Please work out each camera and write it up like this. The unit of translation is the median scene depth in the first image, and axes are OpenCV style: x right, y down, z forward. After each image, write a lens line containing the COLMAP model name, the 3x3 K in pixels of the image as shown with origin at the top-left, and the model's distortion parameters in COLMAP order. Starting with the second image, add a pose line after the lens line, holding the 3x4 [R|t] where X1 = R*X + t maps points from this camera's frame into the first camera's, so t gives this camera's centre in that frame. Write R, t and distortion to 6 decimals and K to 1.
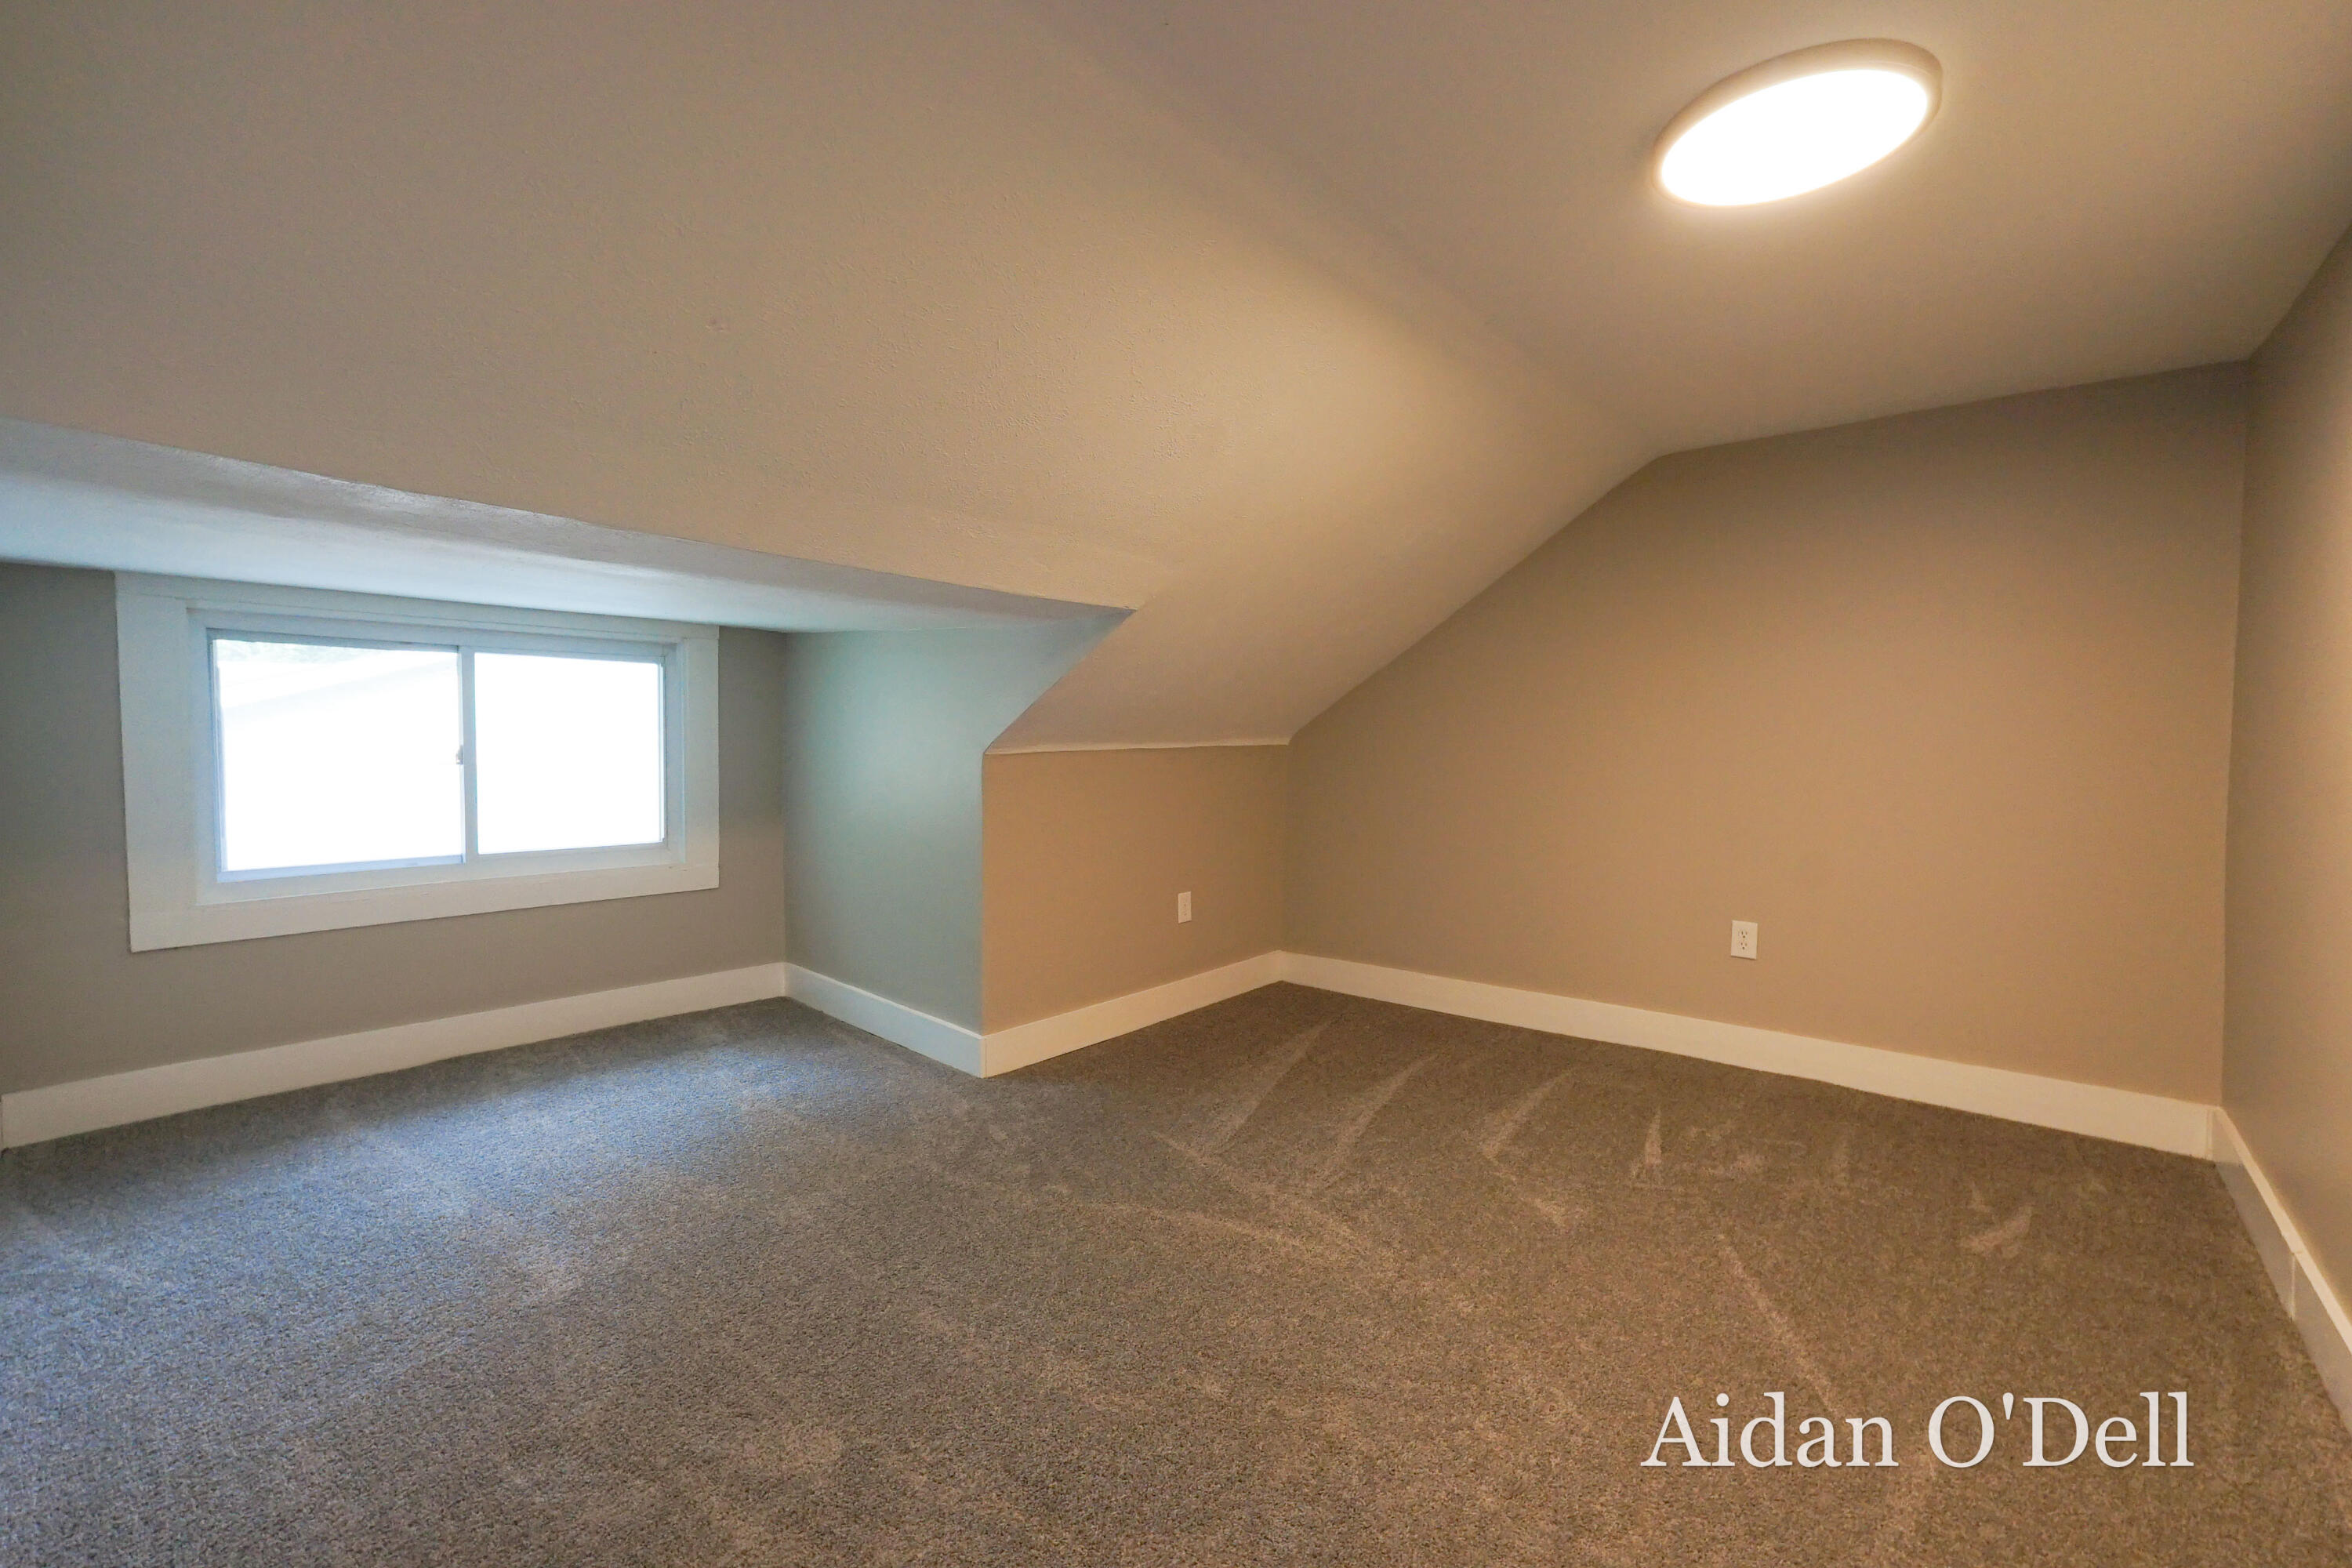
lens RADIAL K [[982.4, 0, 1172.9], [0, 982.4, 783.1], [0, 0, 1]] dist [-0.023512, 0.009275]
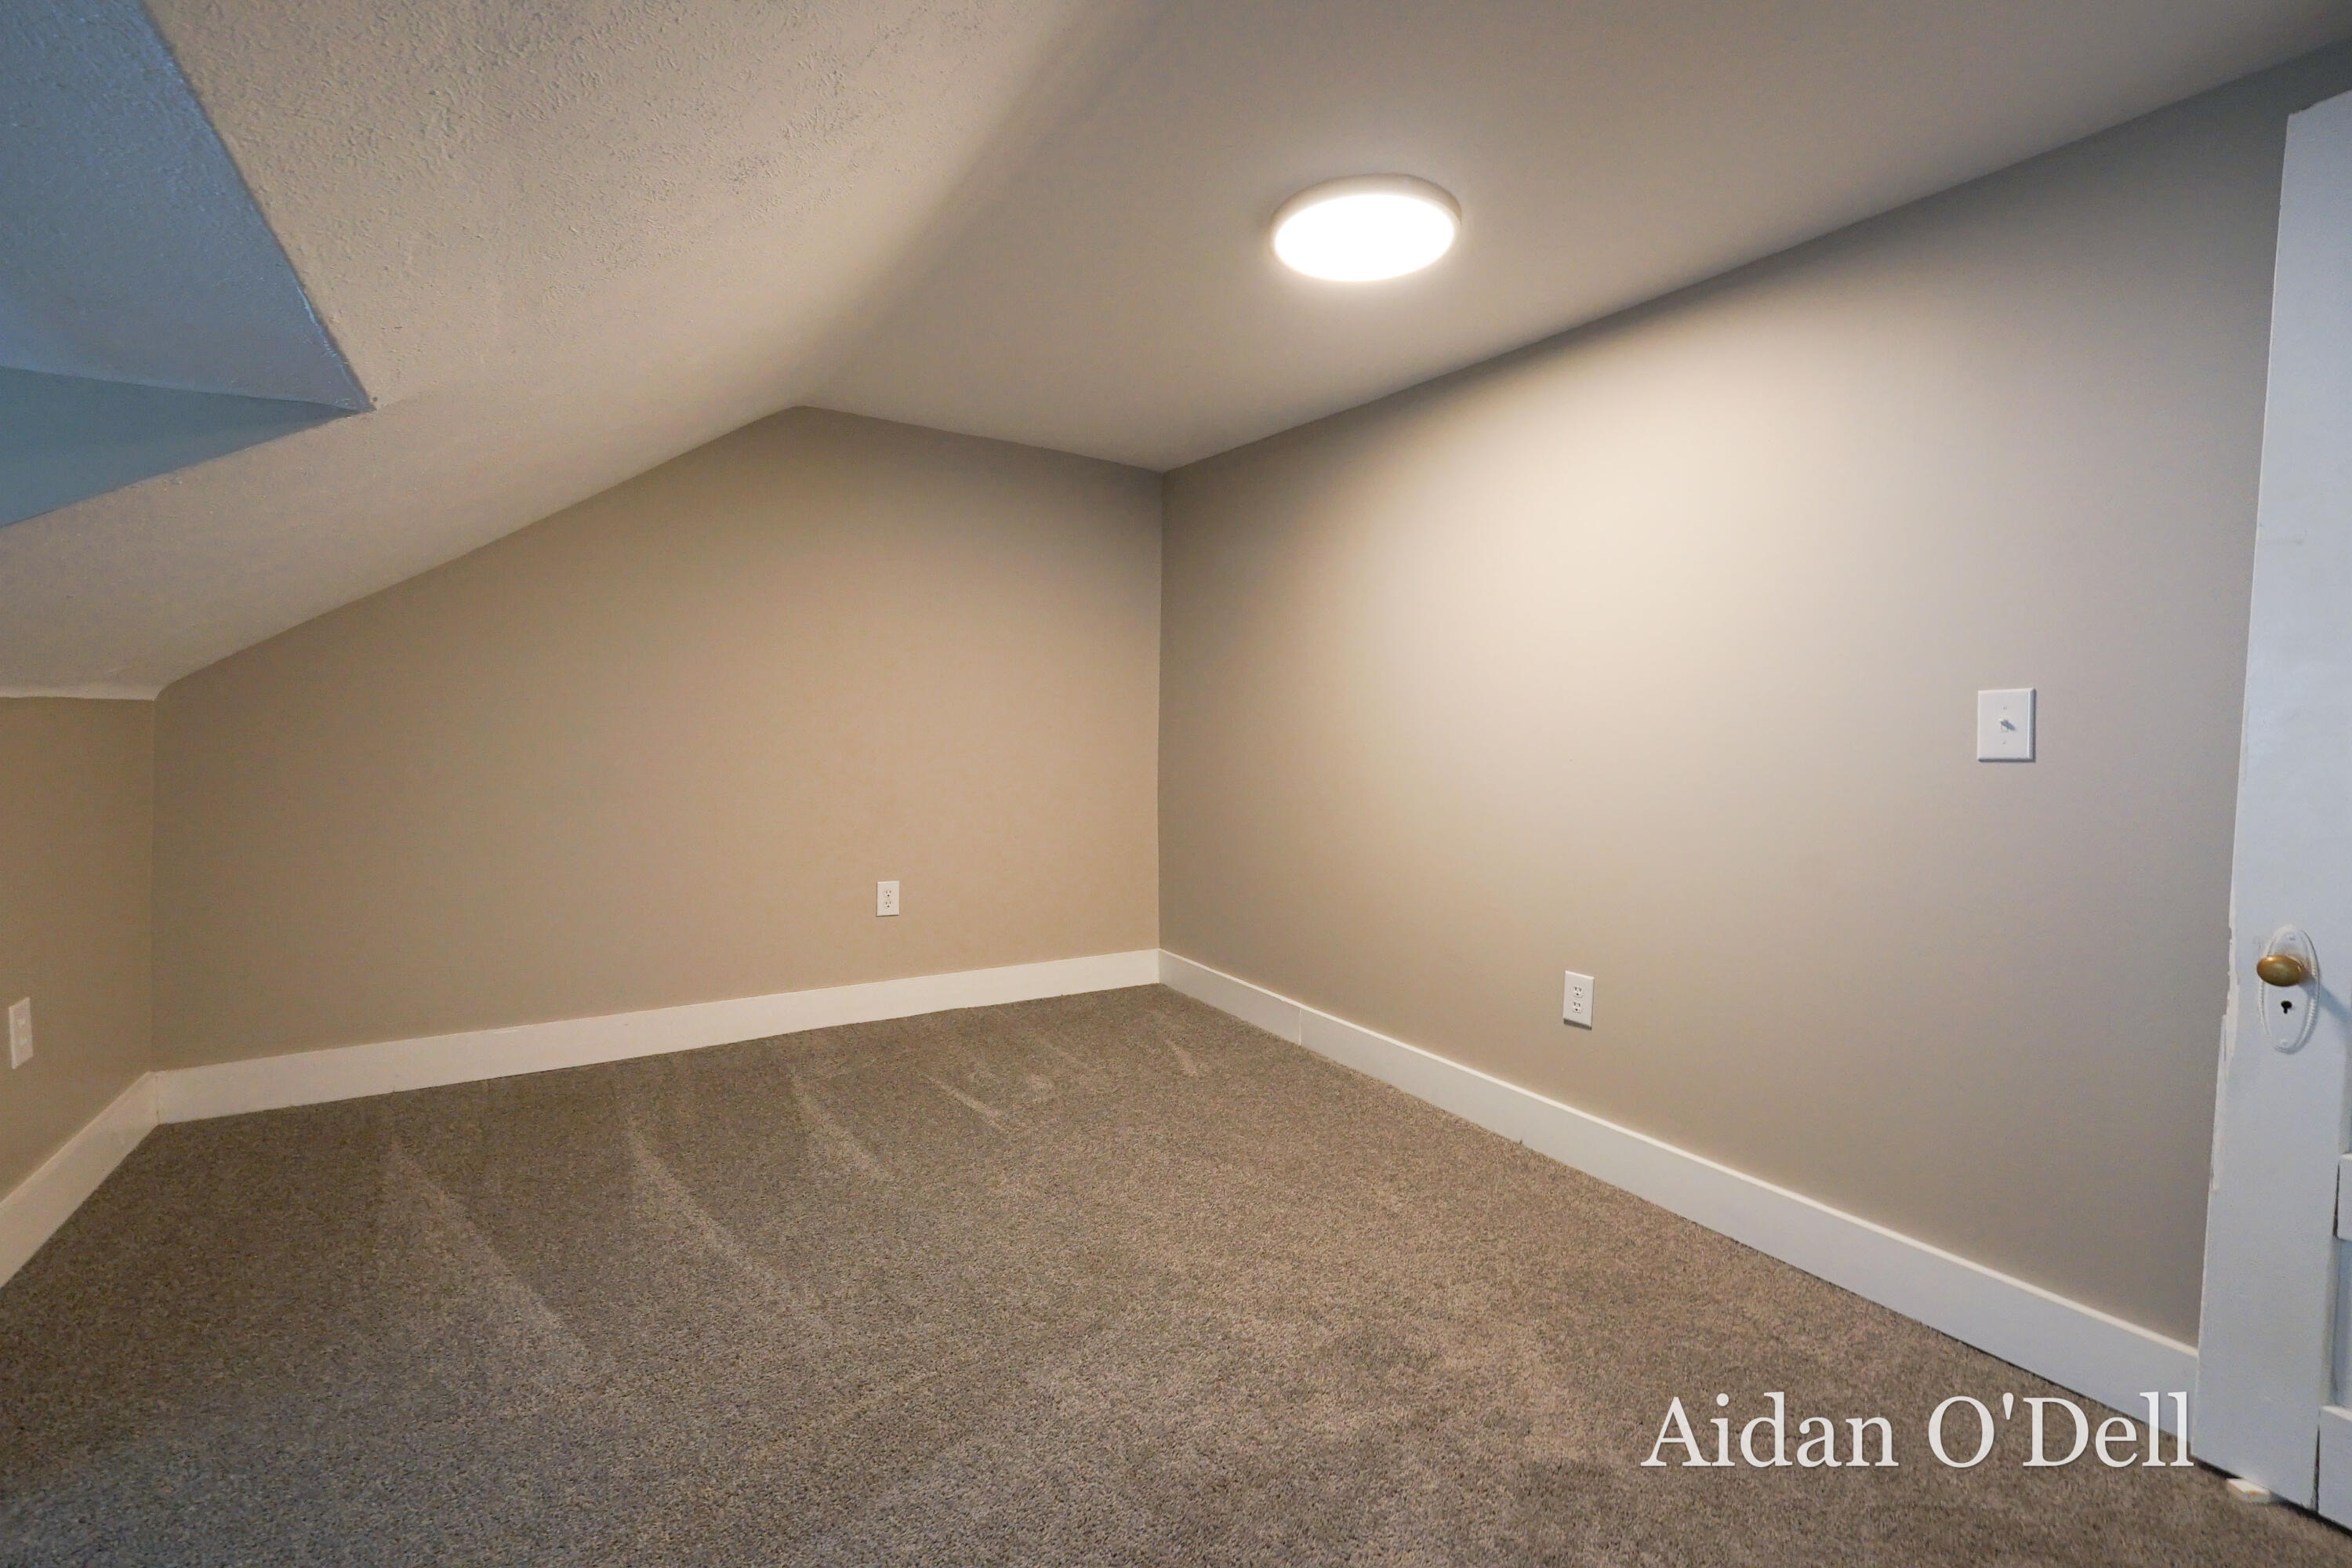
lens RADIAL K [[982.4, 0, 1172.9], [0, 982.4, 783.1], [0, 0, 1]] dist [-0.023512, 0.009275]
pose [[0.289796, -0.046257, 0.955970, -0.337362], [0.029113, 0.998795, 0.039504, 0.003975], [-0.956646, 0.016384, 0.290793, 0.408248]]
